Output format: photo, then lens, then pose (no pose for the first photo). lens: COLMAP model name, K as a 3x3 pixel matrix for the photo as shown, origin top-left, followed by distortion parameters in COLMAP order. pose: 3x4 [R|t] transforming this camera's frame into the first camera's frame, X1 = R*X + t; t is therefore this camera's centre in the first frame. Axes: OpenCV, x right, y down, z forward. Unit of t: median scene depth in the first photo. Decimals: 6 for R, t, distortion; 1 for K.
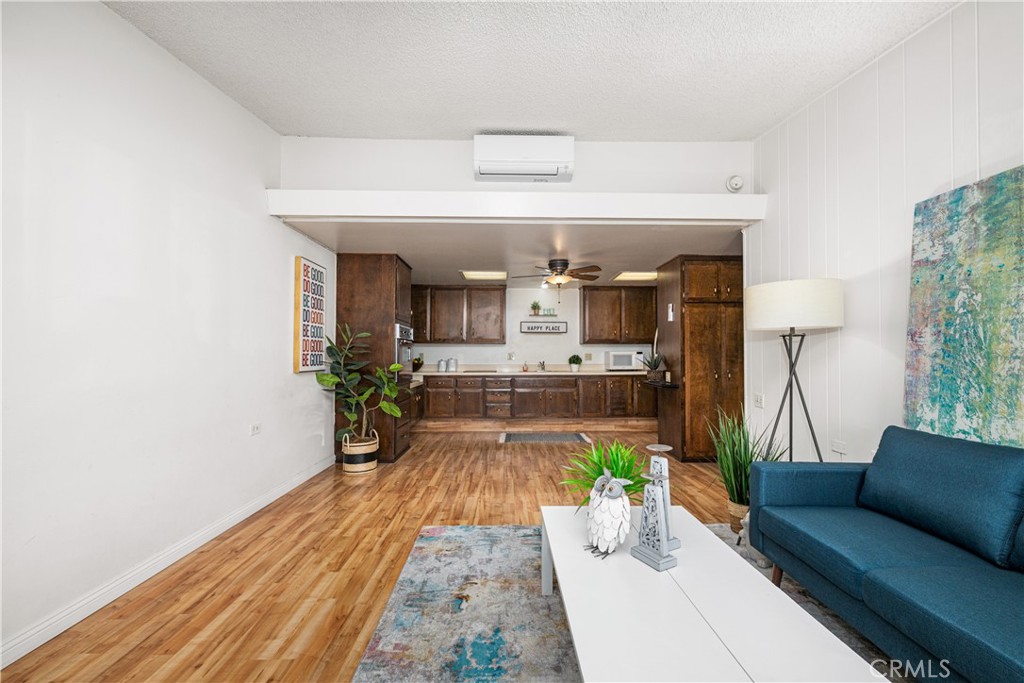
lens RADIAL K [[414.6, 0, 514.5], [0, 414.6, 349.6], [0, 0, 1]] dist [-0.000283, 0.000004]
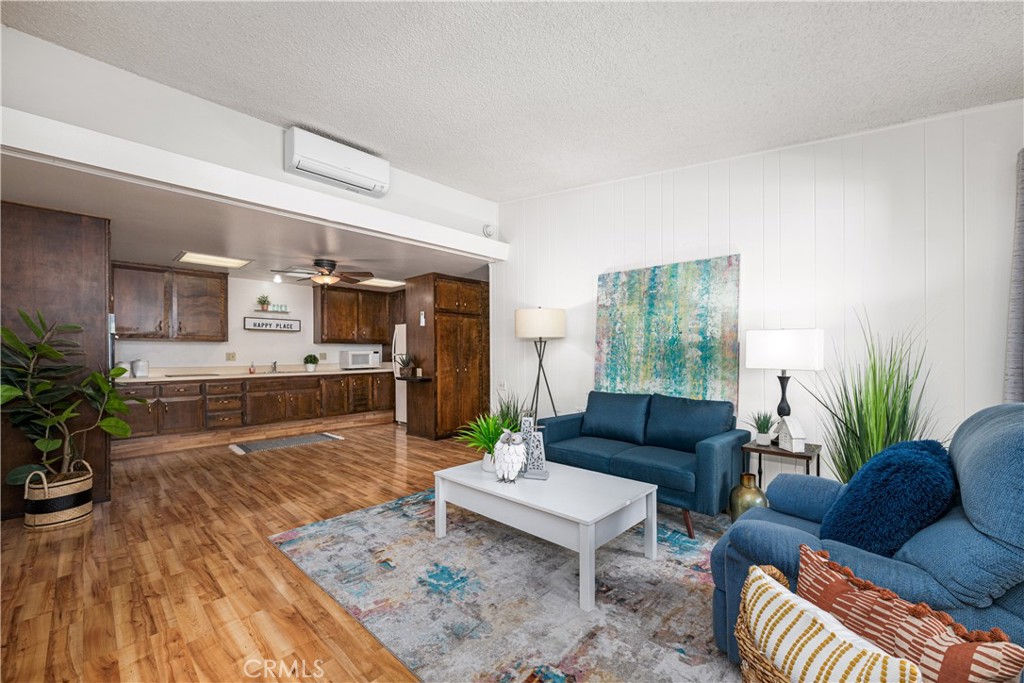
lens RADIAL K [[412.1, 0, 515.3], [0, 412.1, 354.7], [0, 0, 1]] dist [-0.000589, 0.000363]
pose [[0.703431, -0.005236, 0.710744, -0.344441], [-0.004873, 0.999914, 0.012190, -0.001350], [-0.710747, -0.012038, 0.703345, -0.038082]]
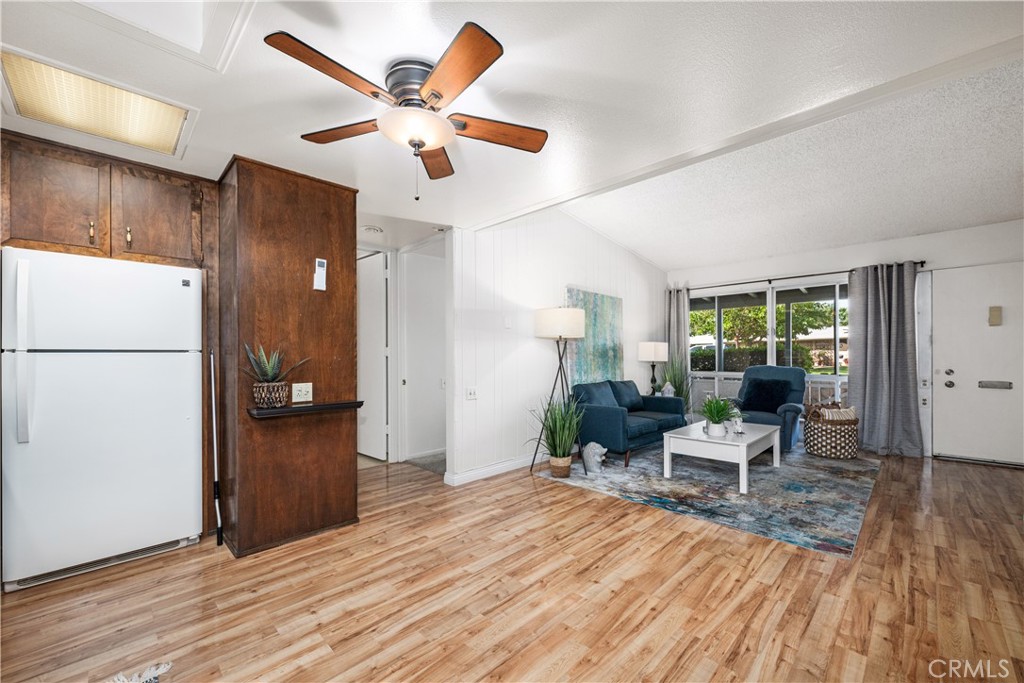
lens RADIAL K [[412.1, 0, 515.3], [0, 412.1, 354.7], [0, 0, 1]] dist [-0.000589, 0.000363]
pose [[-0.696456, 0.001539, 0.717598, -0.243580], [-0.009227, 0.999896, -0.011099, 0.026070], [-0.717541, -0.014352, -0.696369, 1.447765]]
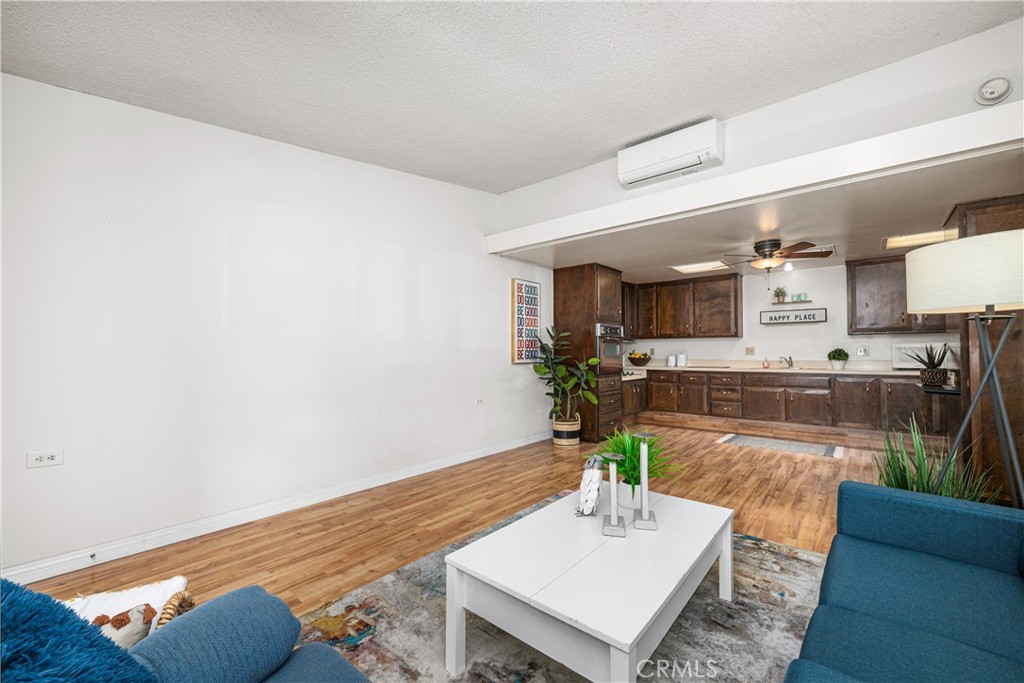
lens RADIAL K [[410.8, 0, 512.7], [0, 410.8, 346.3], [0, 0, 1]] dist [-0.000295, 0.000131]
pose [[0.749633, -0.013282, -0.661720, 0.336824], [0.015459, 0.999877, -0.002557, 0.000747], [0.661673, -0.008313, 0.749746, -0.012328]]
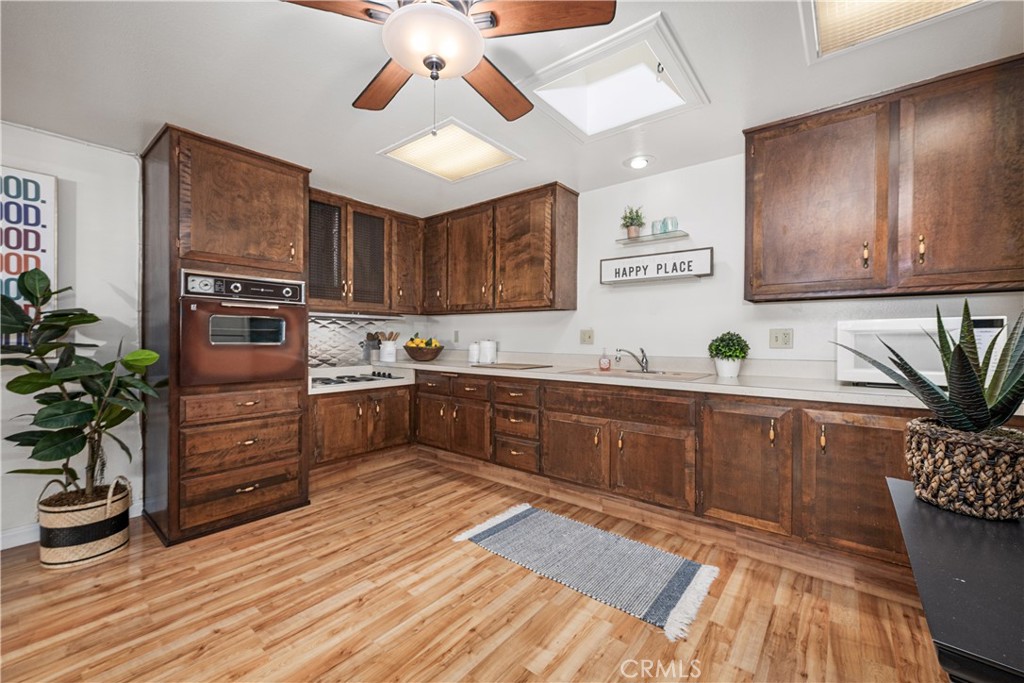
lens RADIAL K [[409.6, 0, 516.1], [0, 409.6, 340.6], [0, 0, 1]] dist [0.000525, 0.000185]
pose [[0.768646, 0.008192, -0.639622, 0.392404], [0.005475, 0.999797, 0.019385, 0.019551], [0.639651, -0.018402, 0.768445, 1.014772]]
